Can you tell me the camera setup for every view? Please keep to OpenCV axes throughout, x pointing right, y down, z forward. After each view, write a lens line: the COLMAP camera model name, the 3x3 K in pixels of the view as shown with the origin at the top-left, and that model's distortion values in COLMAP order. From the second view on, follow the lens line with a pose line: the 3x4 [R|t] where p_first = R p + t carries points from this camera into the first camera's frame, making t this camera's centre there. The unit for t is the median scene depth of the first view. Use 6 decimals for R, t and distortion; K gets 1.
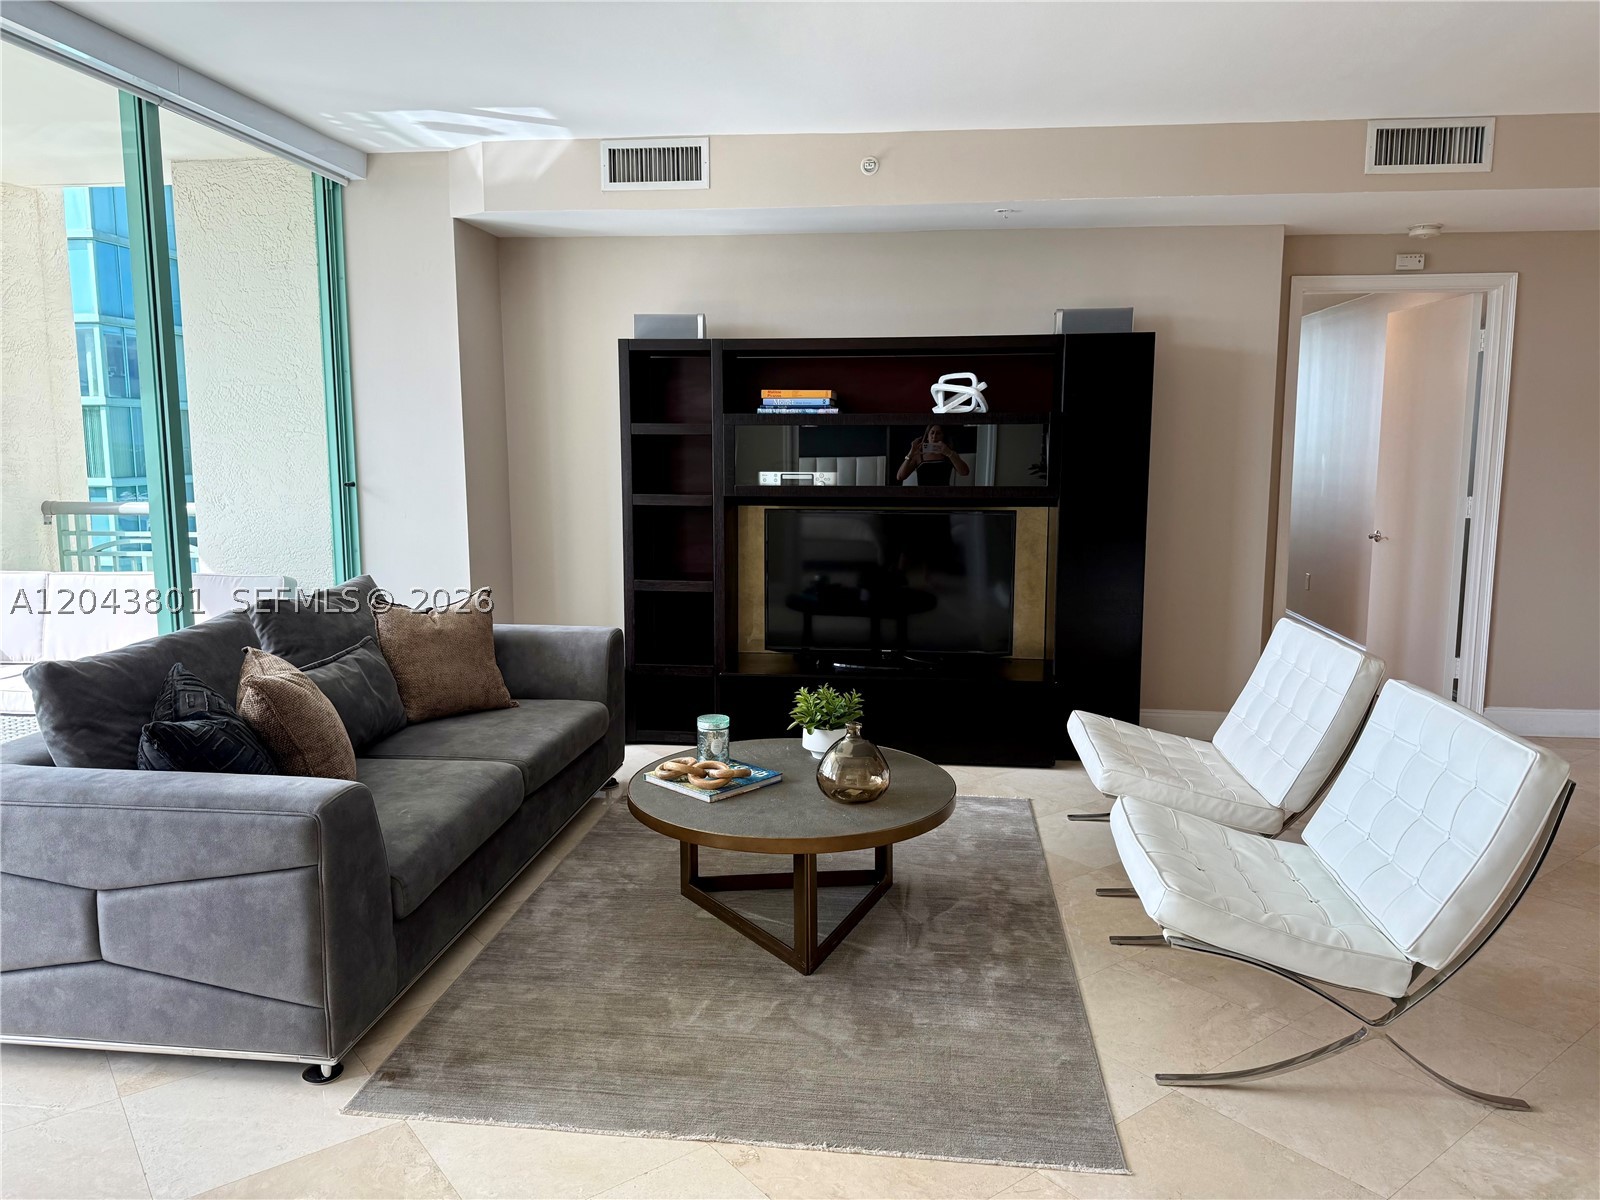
lens RADIAL K [[1126.7, 0, 804.9], [0, 1126.7, 569.3], [0, 0, 1]] dist [0.097105, -0.130027]
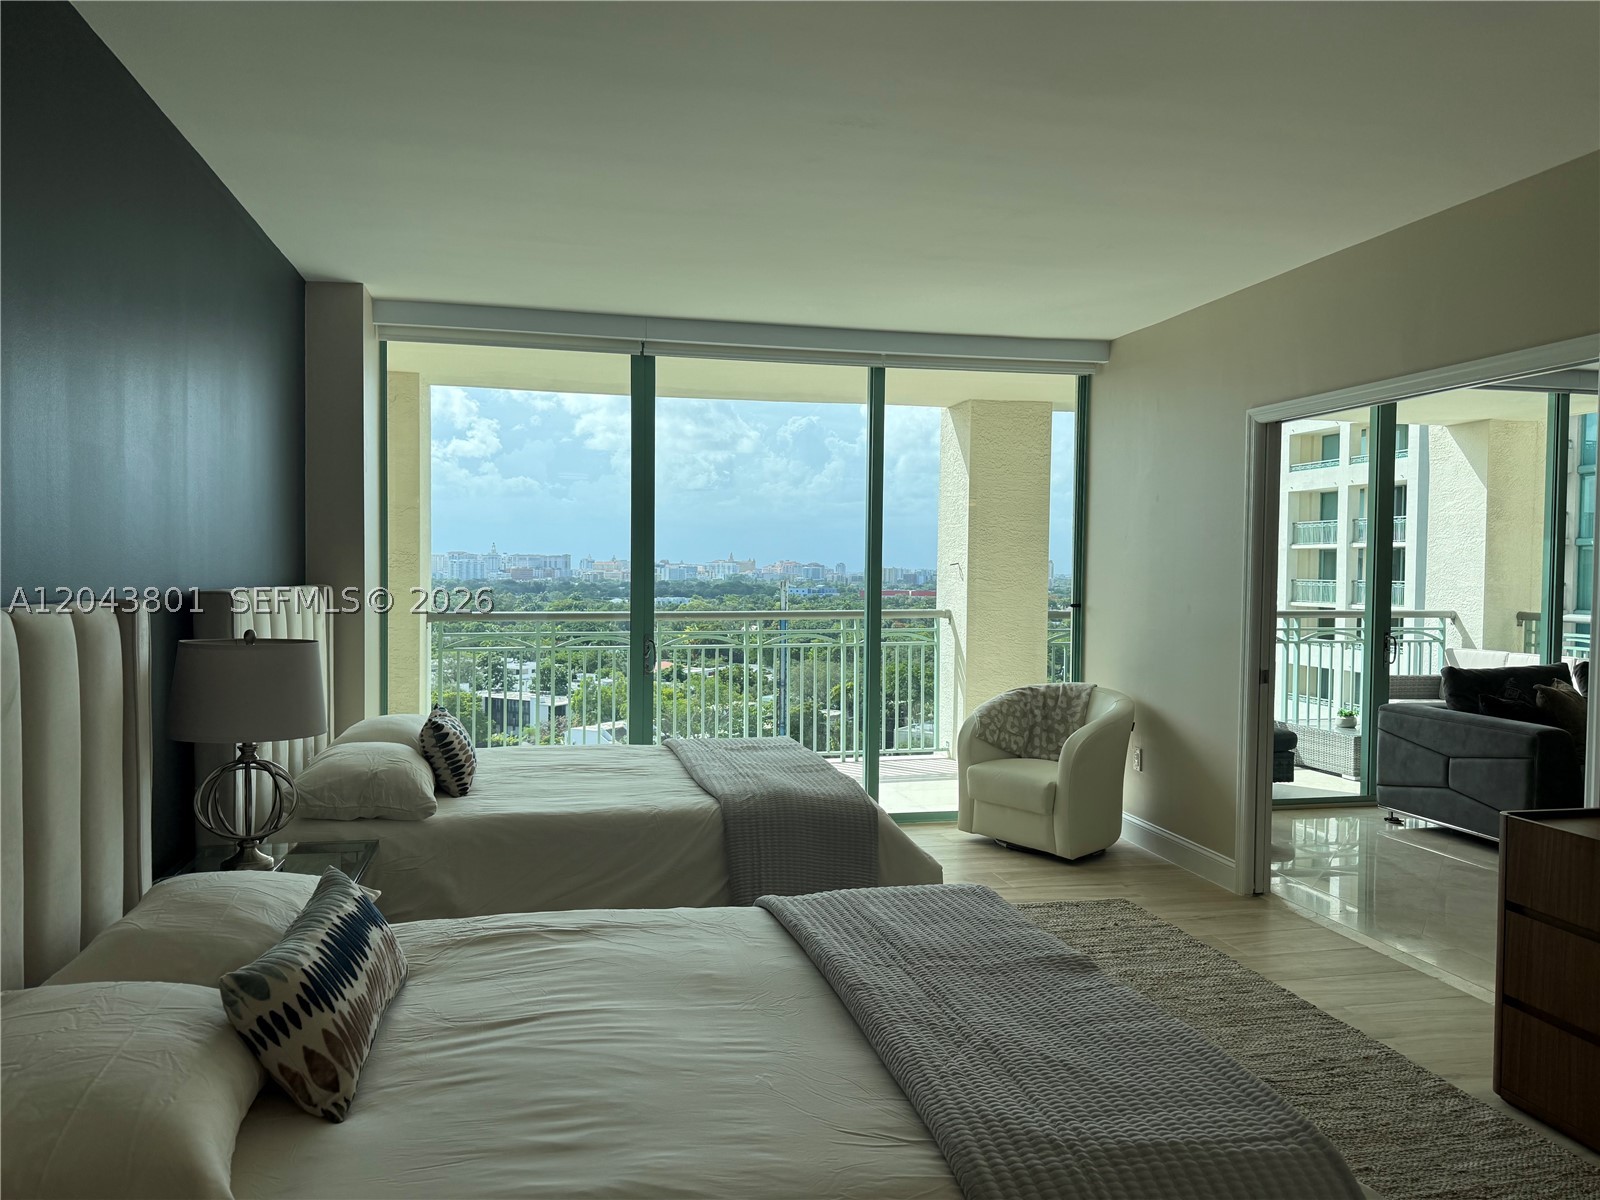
lens RADIAL K [[1119.1, 0, 800.0], [0, 1119.1, 600.0], [0, 0, 1]] dist [0.058491, -0.077539]
pose [[0.328067, 0.033304, -0.944067, 1.158794], [-0.122355, 0.992458, -0.007508, 0.137370], [0.936697, 0.117975, 0.329668, -1.093110]]
